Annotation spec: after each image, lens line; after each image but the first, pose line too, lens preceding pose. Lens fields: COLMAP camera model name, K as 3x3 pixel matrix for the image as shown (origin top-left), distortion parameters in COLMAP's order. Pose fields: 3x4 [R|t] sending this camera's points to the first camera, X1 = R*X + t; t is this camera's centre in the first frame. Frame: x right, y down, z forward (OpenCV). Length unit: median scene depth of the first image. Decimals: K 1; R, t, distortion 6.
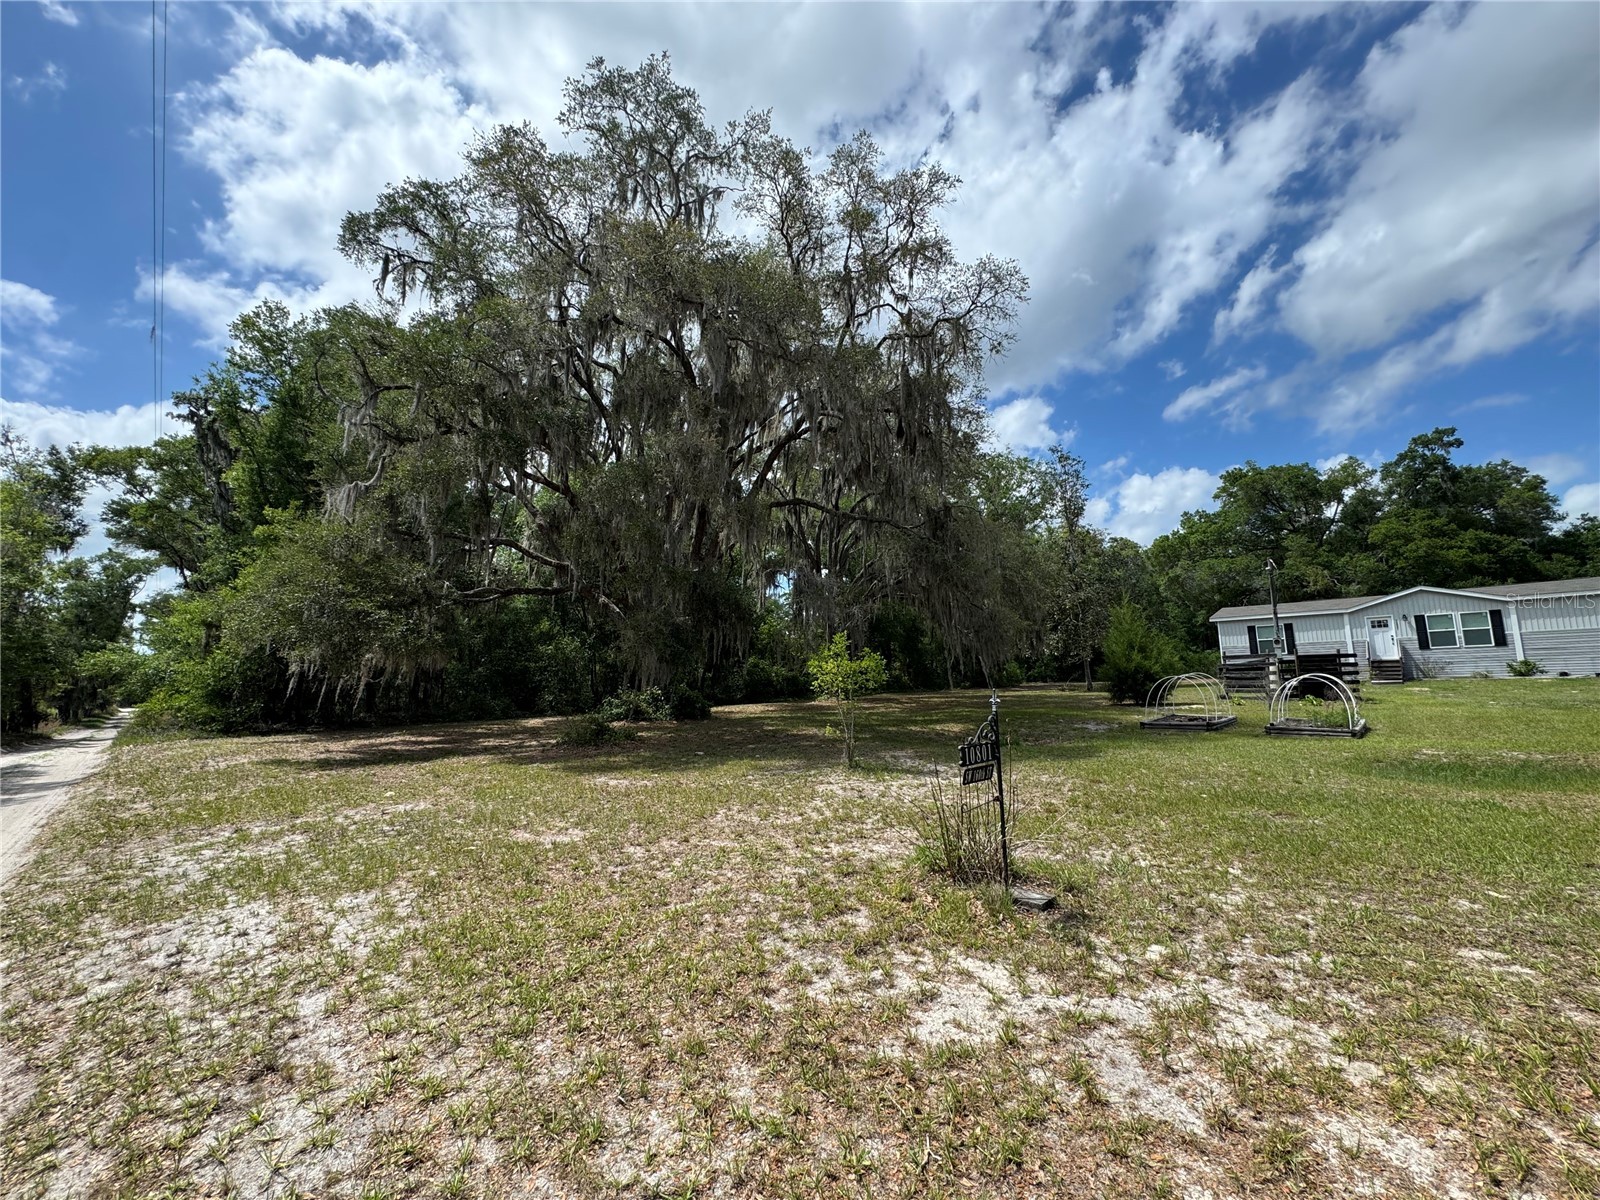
lens RADIAL K [[637.1, 0, 800.0], [0, 637.1, 600.0], [0, 0, 1]] dist [-0.002357, 0.000471]
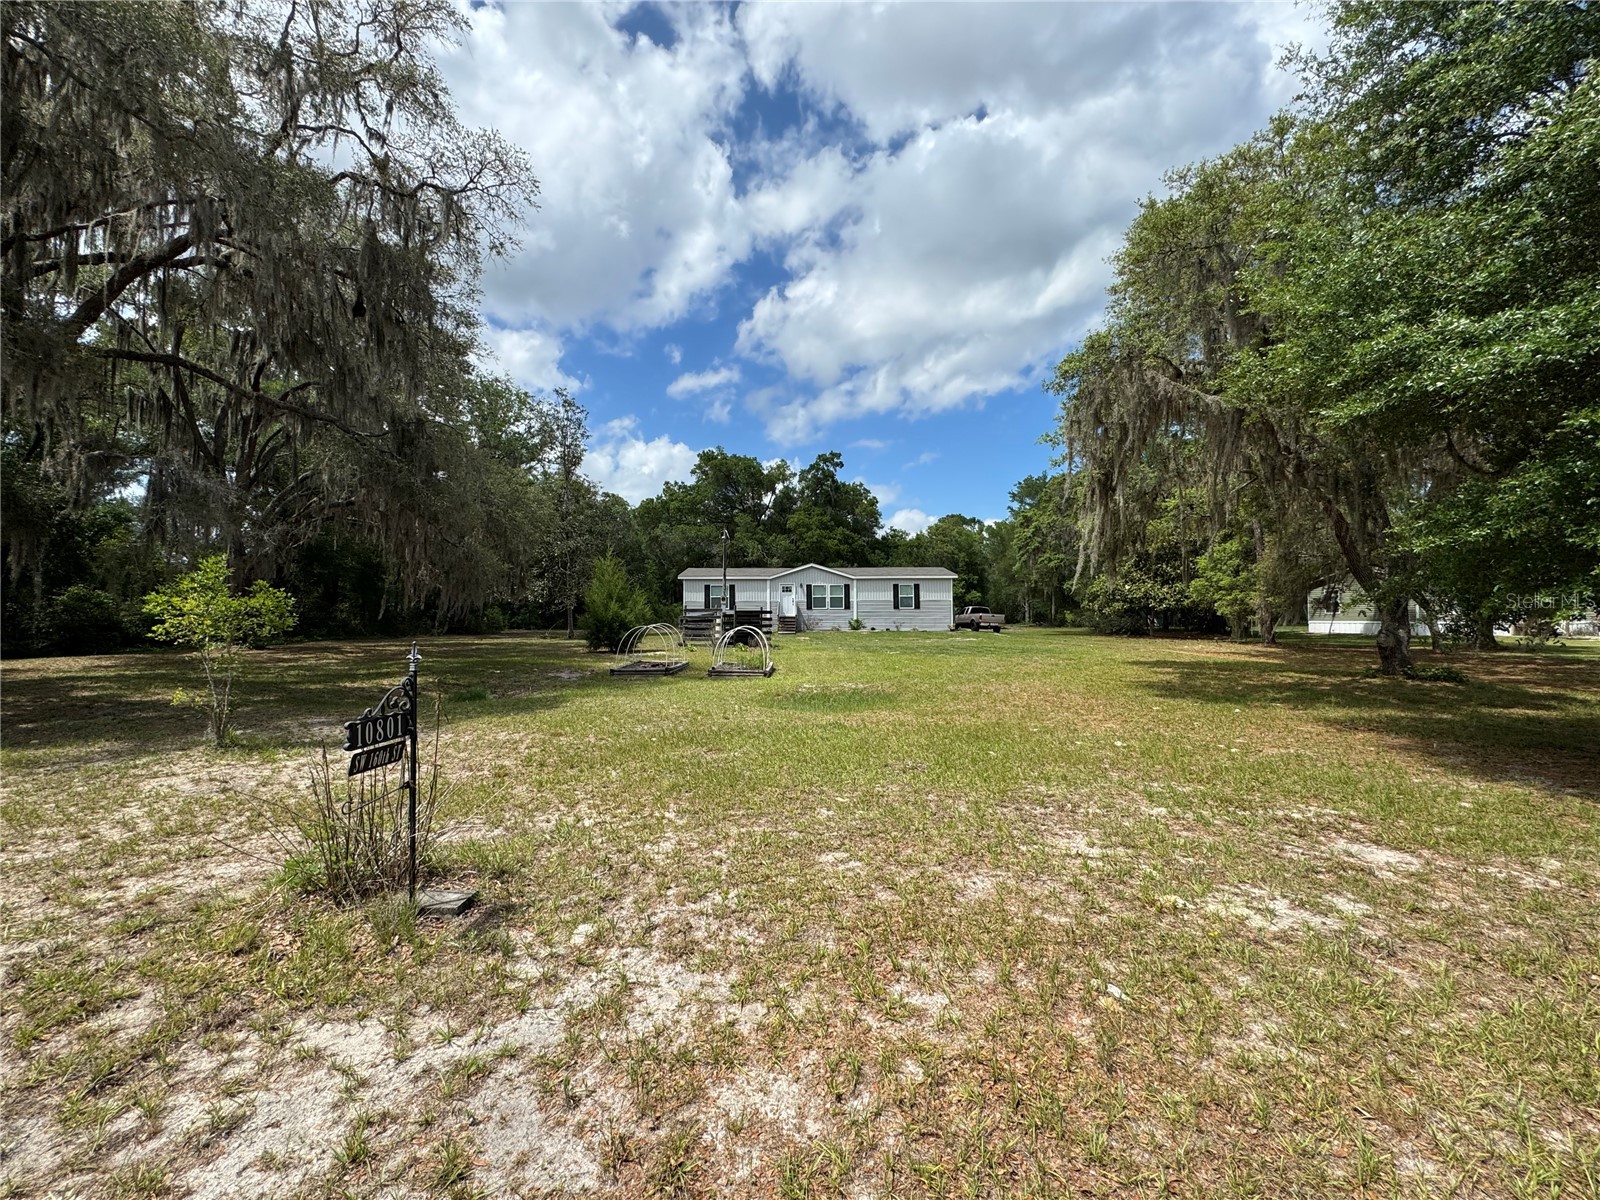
lens RADIAL K [[637.1, 0, 800.0], [0, 637.1, 600.0], [0, 0, 1]] dist [-0.002357, 0.000471]
pose [[0.722088, 0.045516, 0.690302, 0.084696], [-0.102336, 0.993883, 0.041515, 0.009950], [-0.684190, -0.100621, 0.722330, 0.113769]]
